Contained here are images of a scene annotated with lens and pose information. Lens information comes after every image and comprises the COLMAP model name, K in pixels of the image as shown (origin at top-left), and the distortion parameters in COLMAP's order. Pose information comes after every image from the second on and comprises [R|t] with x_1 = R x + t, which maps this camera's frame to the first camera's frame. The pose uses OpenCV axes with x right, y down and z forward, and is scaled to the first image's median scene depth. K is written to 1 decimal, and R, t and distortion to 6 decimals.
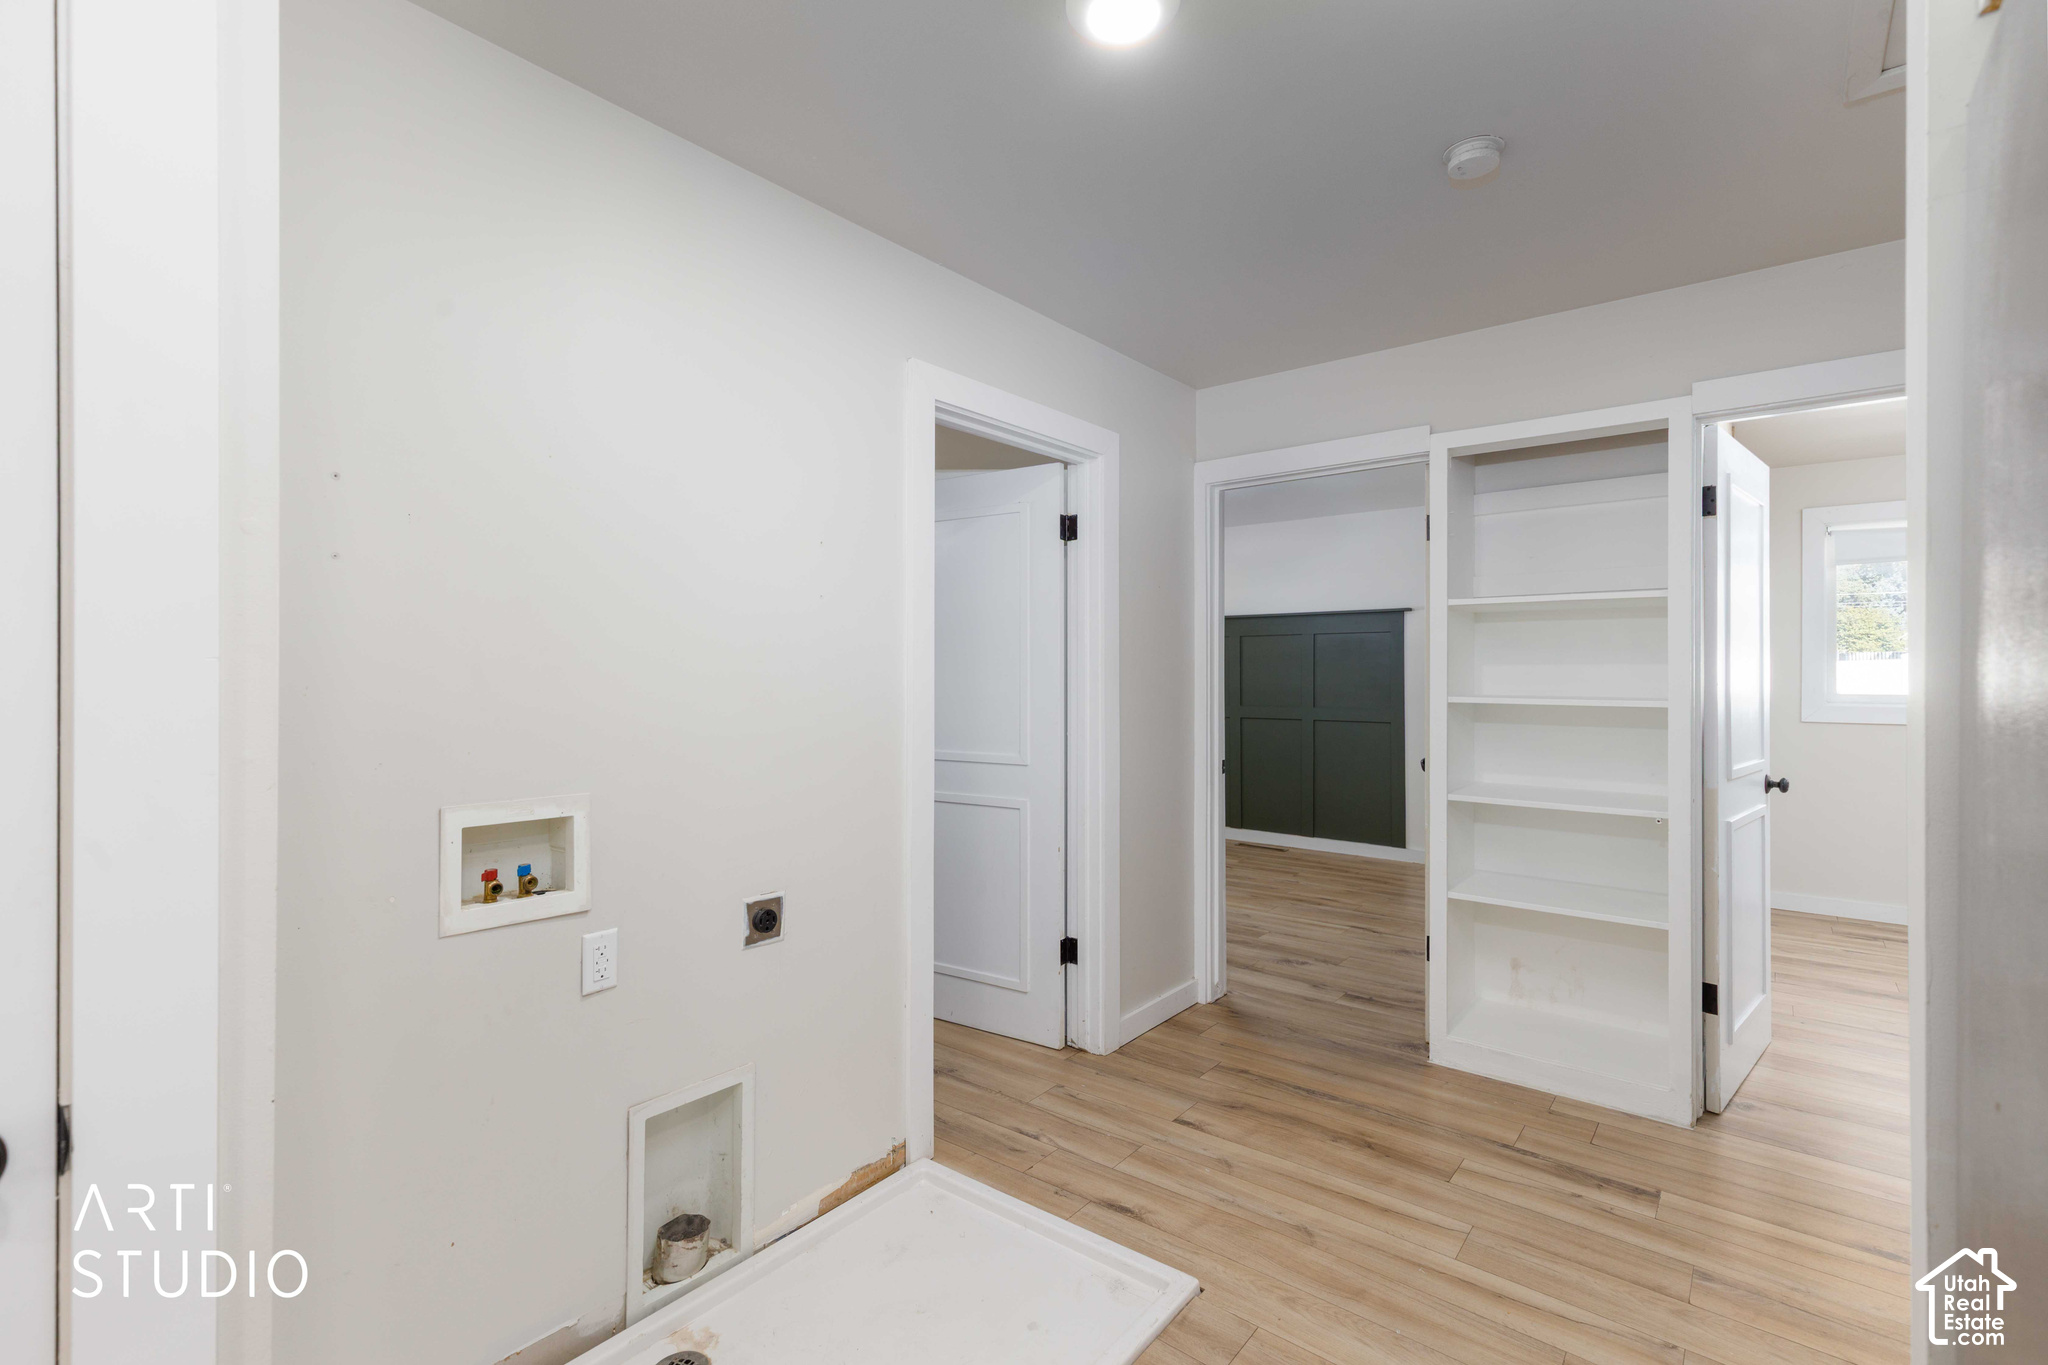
lens RADIAL K [[931.6, 0, 1026.7], [0, 931.6, 676.8], [0, 0, 1]] dist [-0.000291, -0.000015]
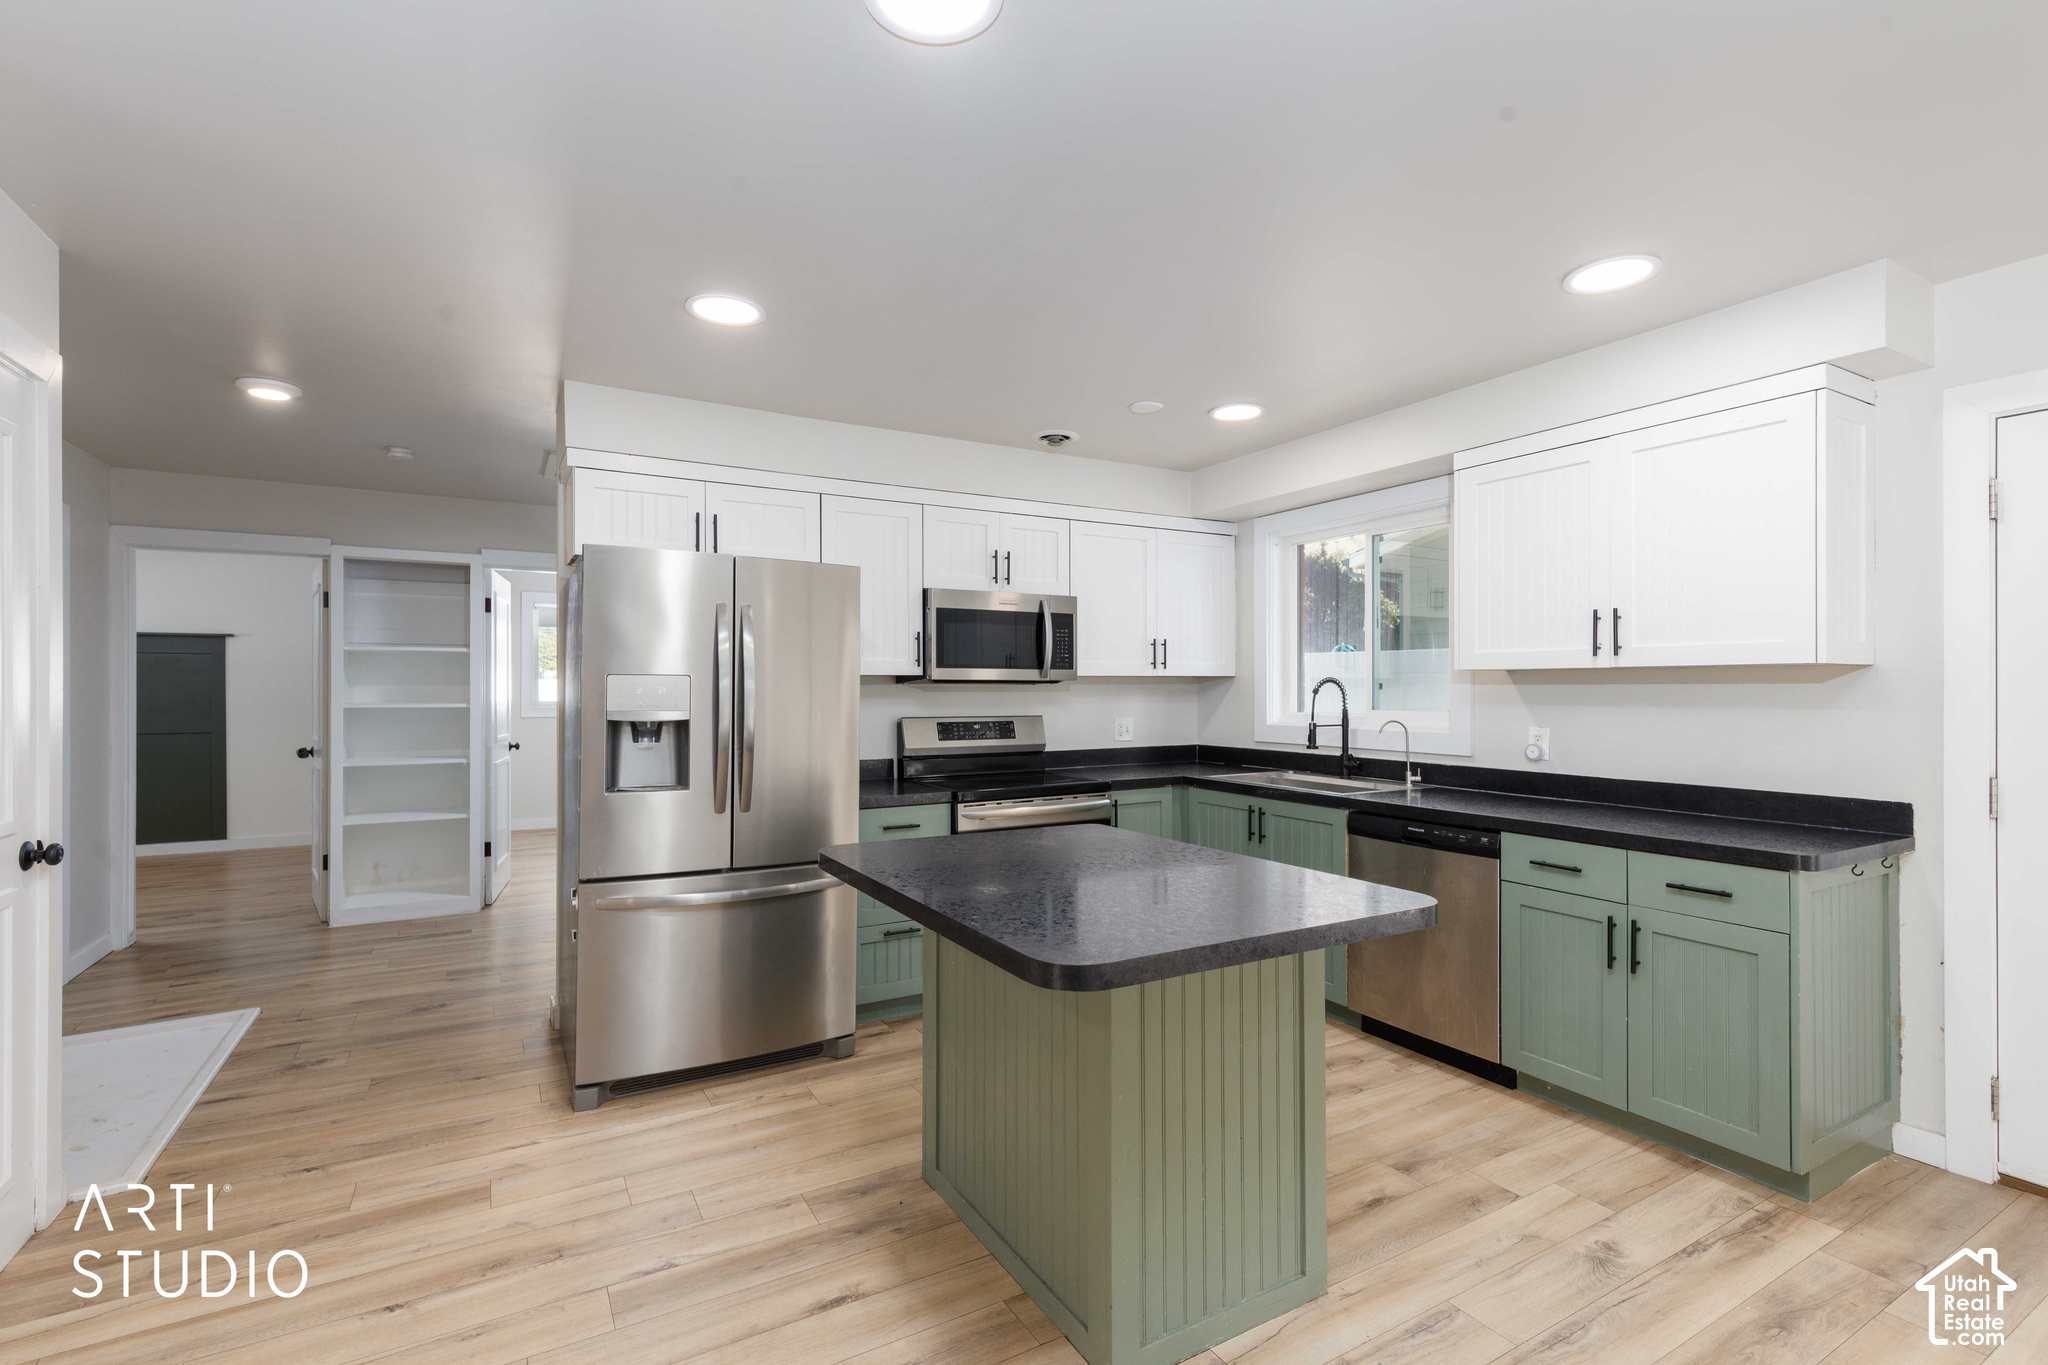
lens RADIAL K [[931.6, 0, 1026.7], [0, 931.6, 676.8], [0, 0, 1]] dist [-0.000291, -0.000015]
pose [[0.361148, 0.008288, 0.932472, -0.688078], [0.005976, 0.999919, -0.011202, -0.001065], [-0.932489, 0.009618, 0.361069, -0.774584]]
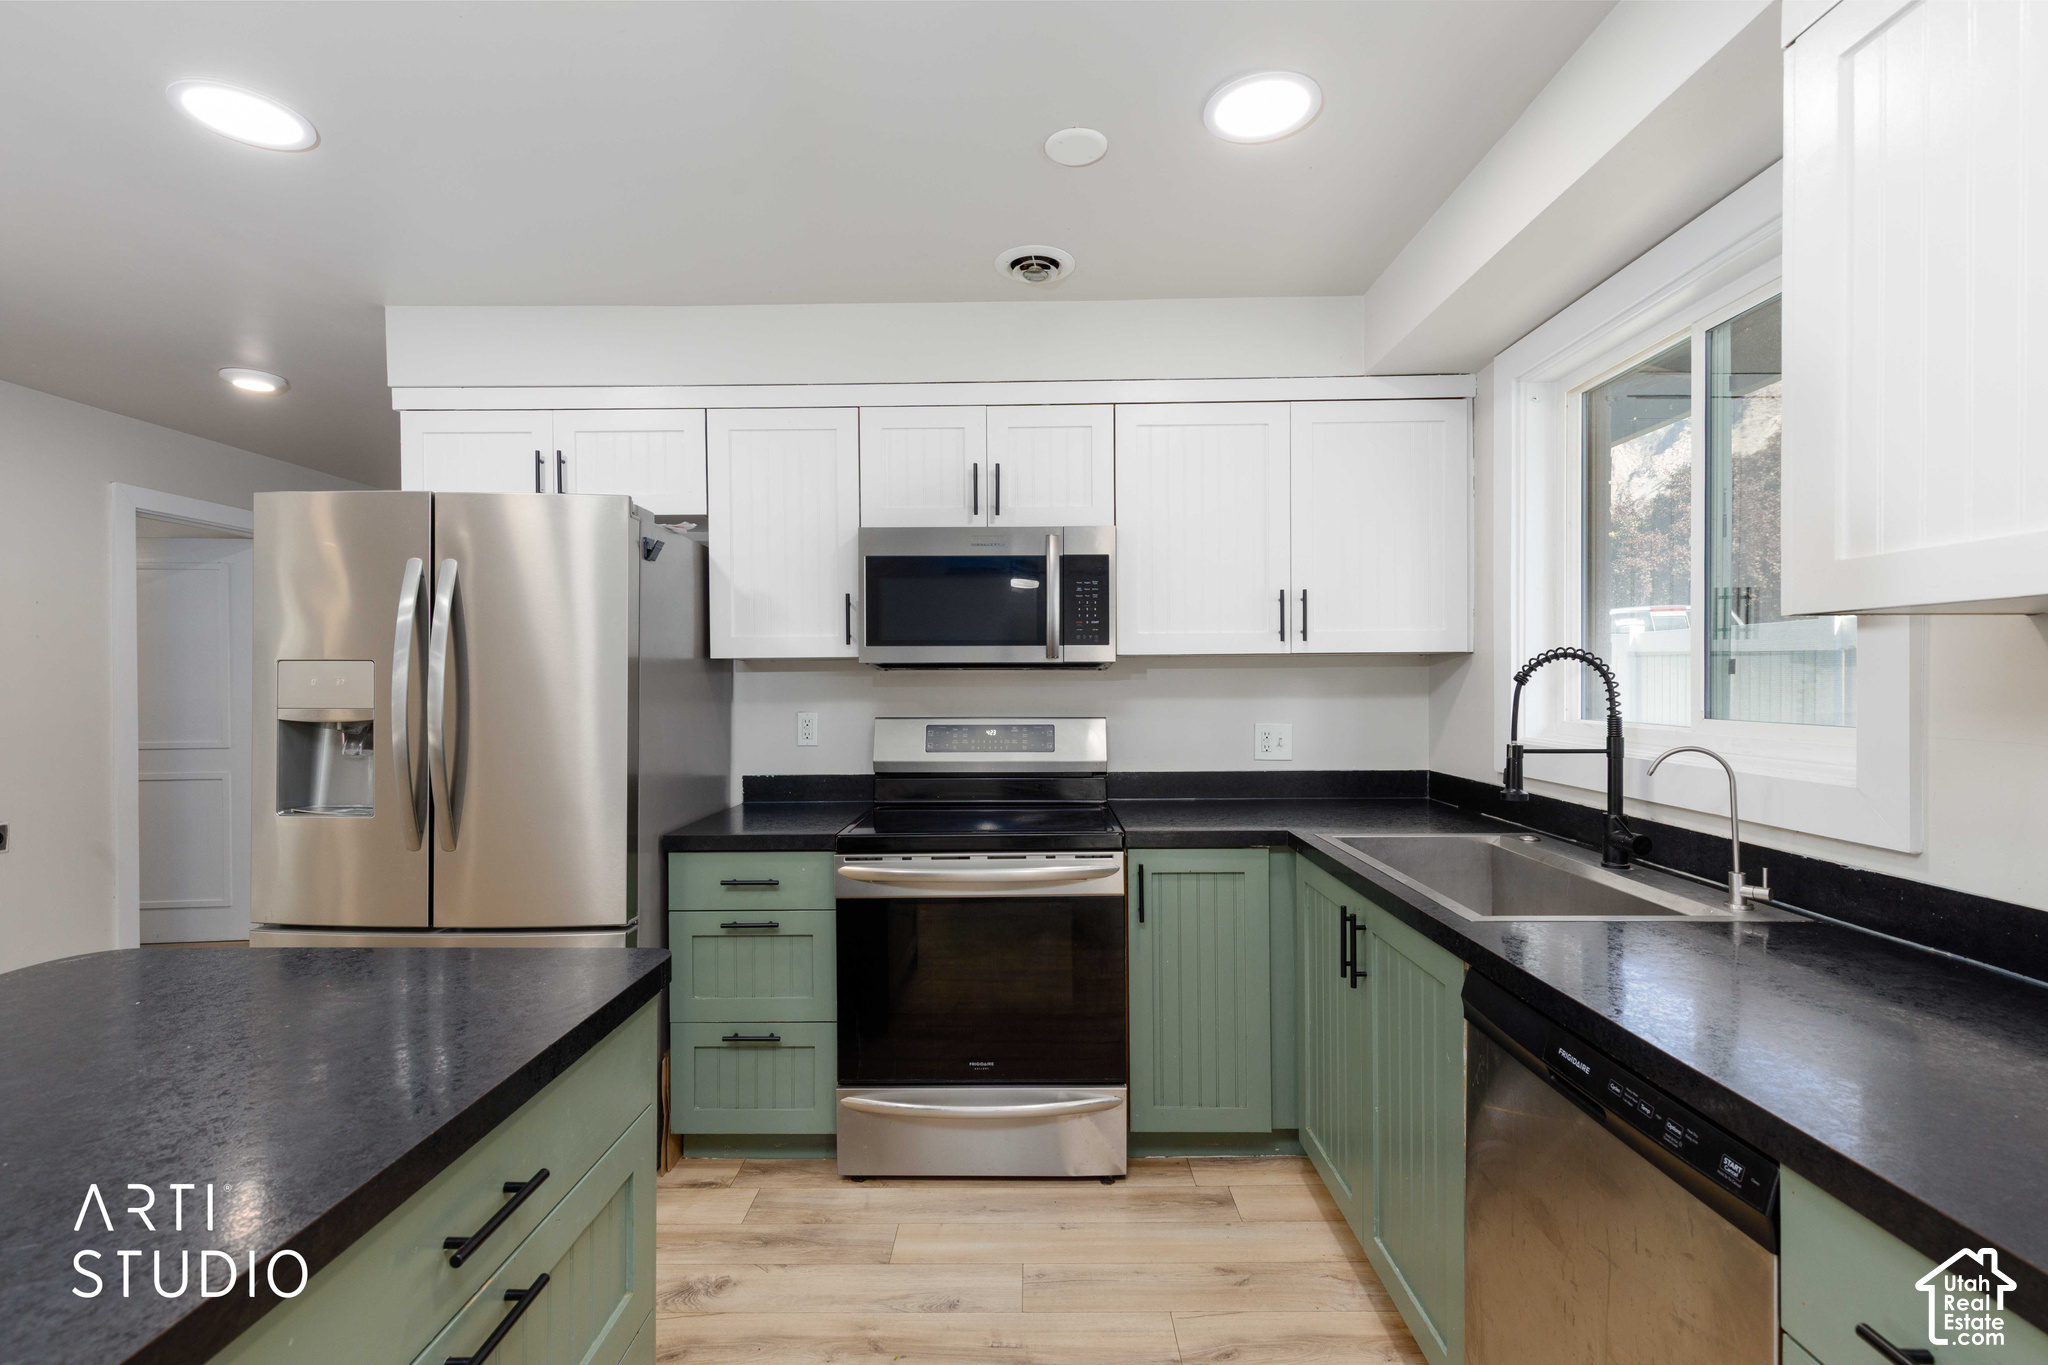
lens RADIAL K [[924.2, 0, 1024.0], [0, 924.2, 682.5], [0, 0, 1]] dist [0.003483, 0.000489]
pose [[0.786798, -0.009084, 0.617144, 0.093494], [0.010341, 0.999945, 0.001534, 0.005961], [-0.617124, 0.005175, 0.786849, -0.973205]]
